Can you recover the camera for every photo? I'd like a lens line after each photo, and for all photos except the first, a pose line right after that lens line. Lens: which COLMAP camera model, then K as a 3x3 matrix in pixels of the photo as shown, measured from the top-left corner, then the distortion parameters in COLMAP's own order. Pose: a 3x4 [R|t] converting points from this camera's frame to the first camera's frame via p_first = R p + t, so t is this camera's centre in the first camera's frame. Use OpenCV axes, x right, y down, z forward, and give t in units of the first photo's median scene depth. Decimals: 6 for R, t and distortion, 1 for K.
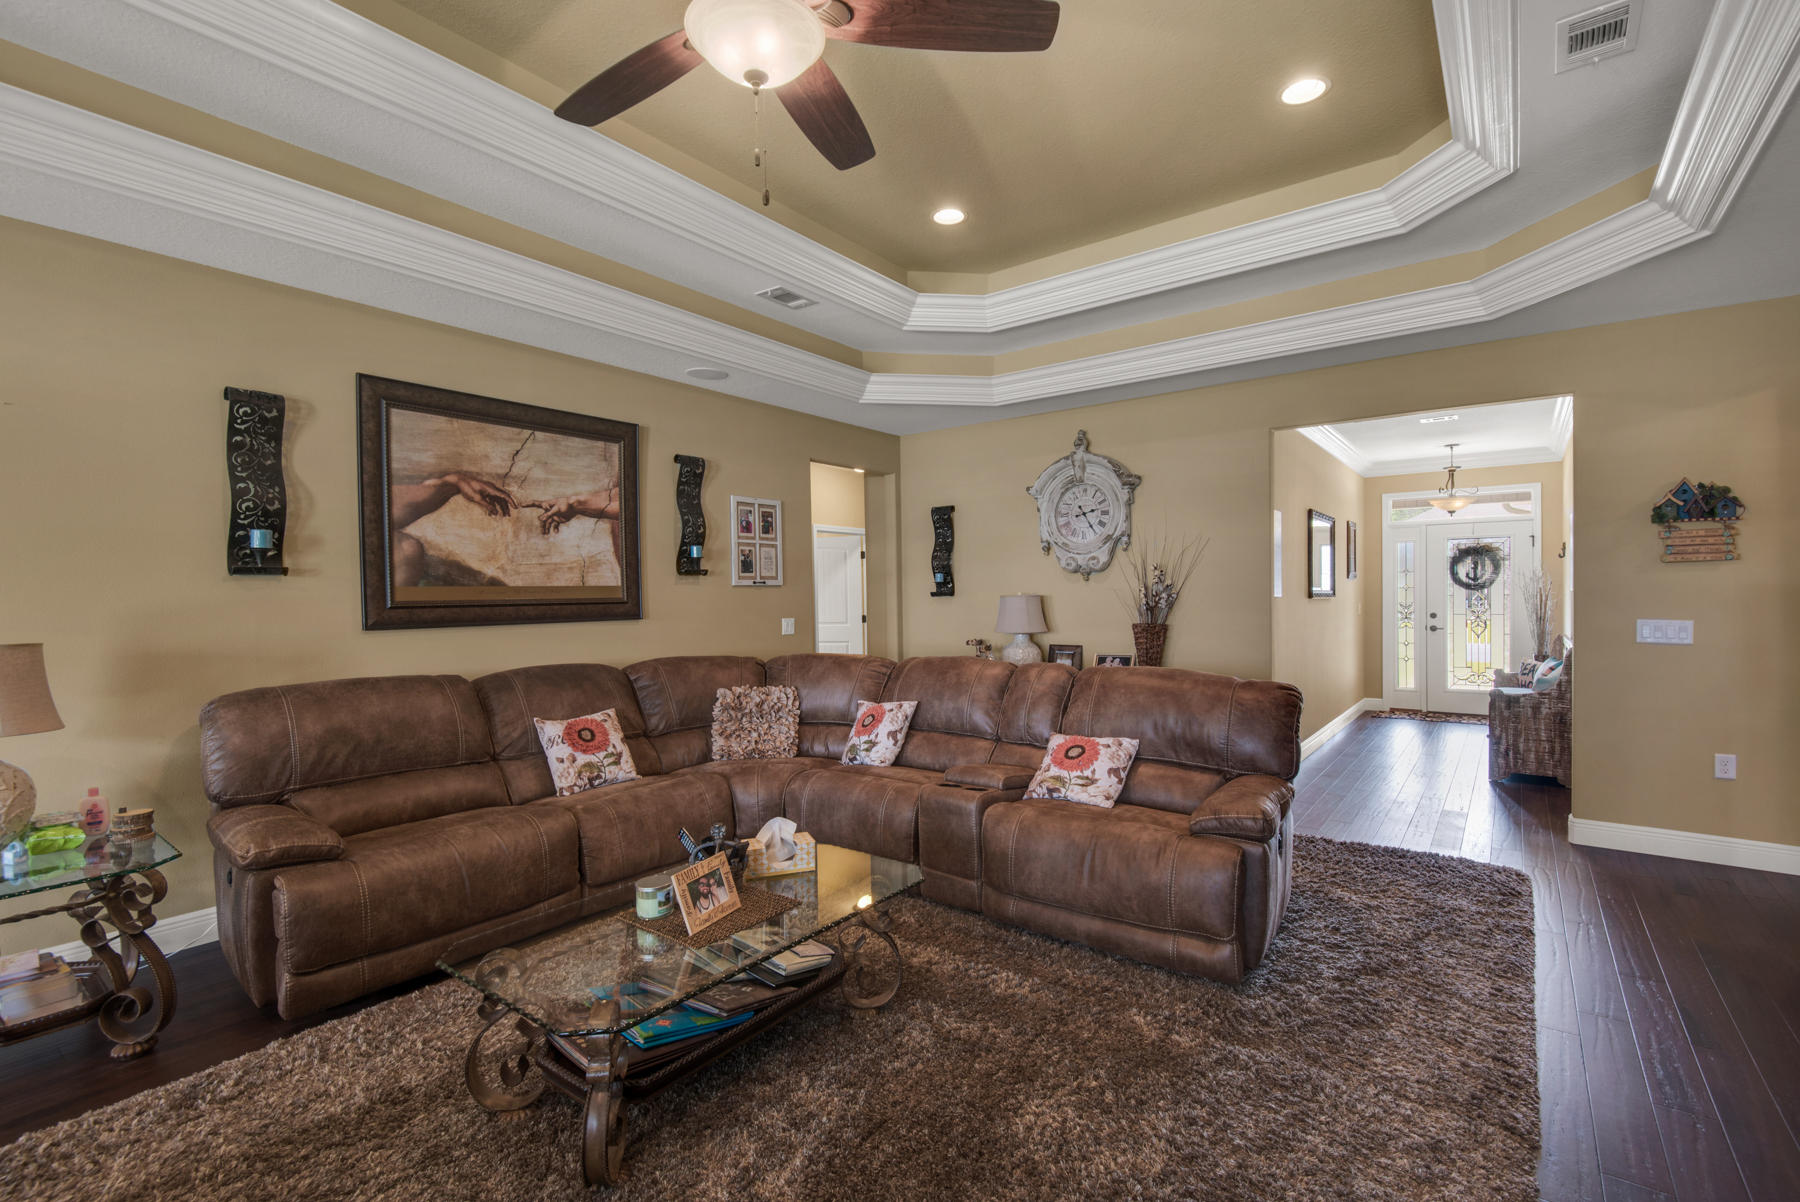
lens RADIAL K [[816.0, 0, 900.0], [0, 816.0, 601.0], [0, 0, 1]] dist [0.050592, -0.029623]
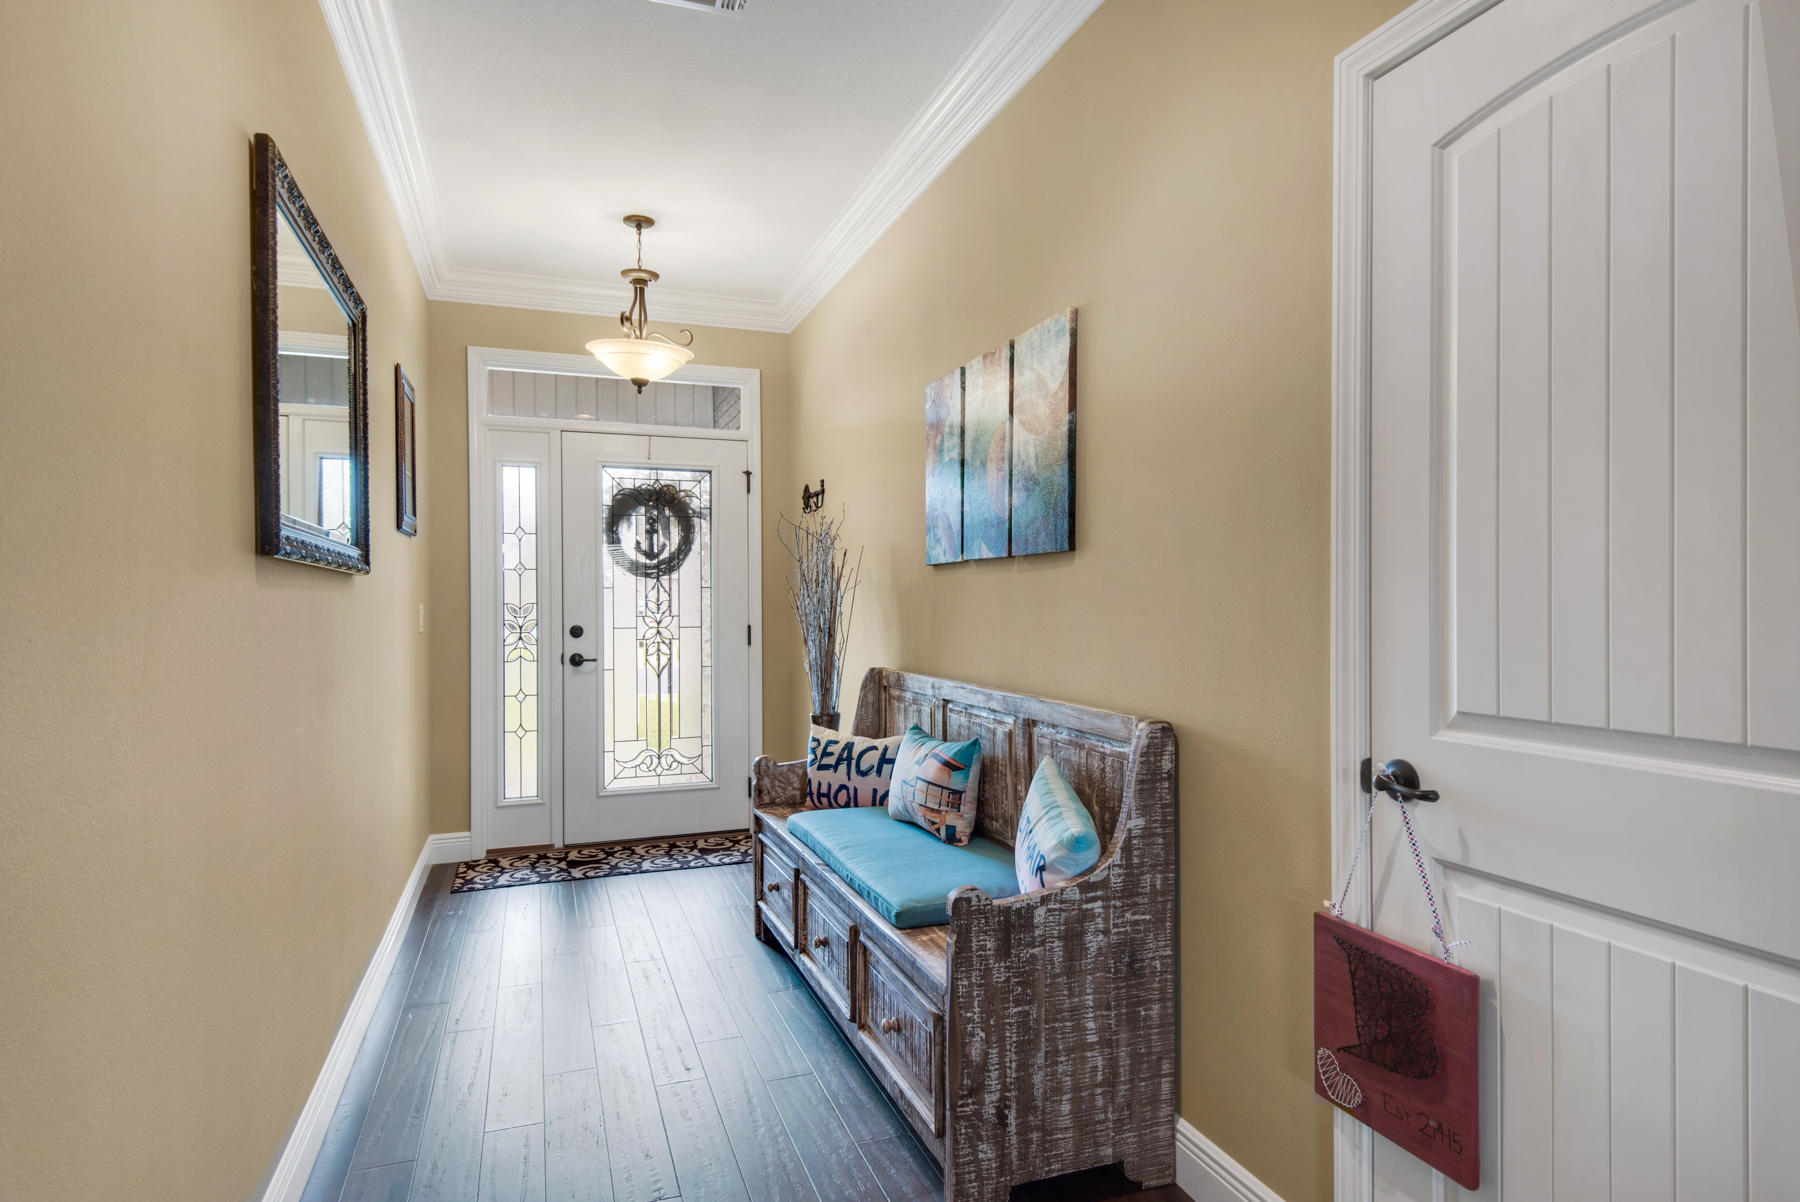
lens RADIAL K [[993.6, 0, 900.0], [0, 993.6, 601.0], [0, 0, 1]] dist [0.019714, 0.000038]
pose [[0.547980, 0.006370, 0.836467, 0.292557], [0.010137, 0.999847, -0.014255, 0.010617], [-0.836430, 0.016291, 0.547832, 0.570118]]
